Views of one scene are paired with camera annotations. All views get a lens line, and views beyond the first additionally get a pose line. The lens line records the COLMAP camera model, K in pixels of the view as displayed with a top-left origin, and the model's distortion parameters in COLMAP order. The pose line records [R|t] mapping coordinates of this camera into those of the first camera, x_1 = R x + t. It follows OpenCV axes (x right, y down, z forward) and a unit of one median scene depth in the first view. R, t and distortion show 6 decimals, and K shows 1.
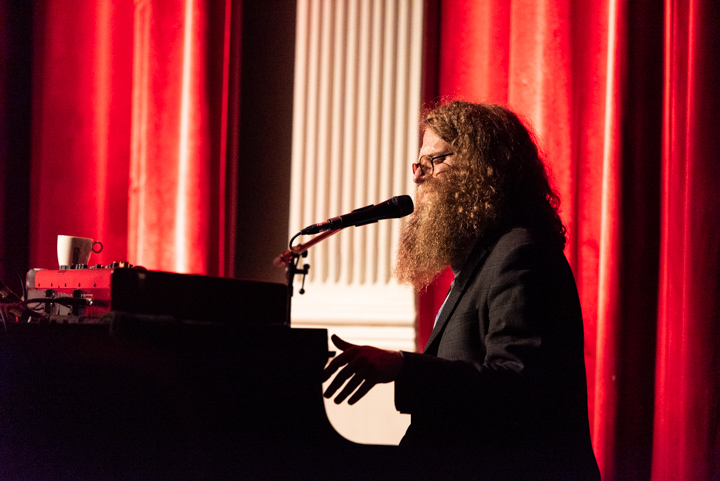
lens RADIAL K [[3400.1, 0, 361.3], [0, 3400.1, 239.2], [0, 0, 1]] dist [-0.035649, 0.000000]
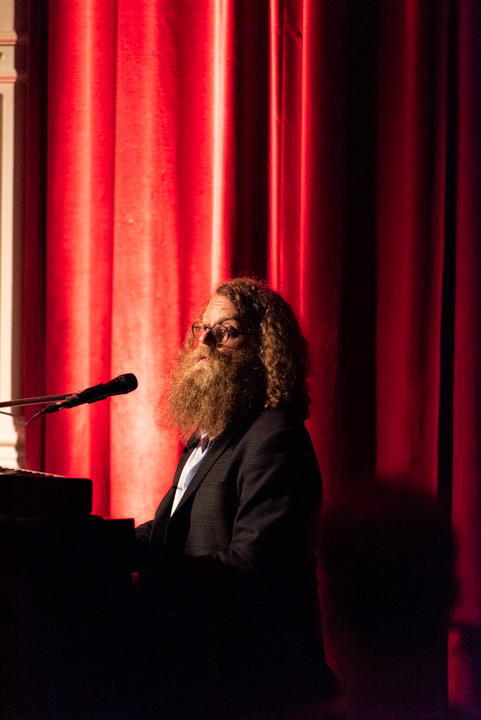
lens RADIAL K [[4137.9, 0, 239.2], [0, 4137.9, 362.4], [0, 0, 1]] dist [0.199241, 0.000000]
pose [[0.971246, -0.026802, 0.236566, -0.229648], [0.010983, 0.997629, 0.067932, -0.090653], [-0.237826, -0.063381, 0.969238, -0.273872]]
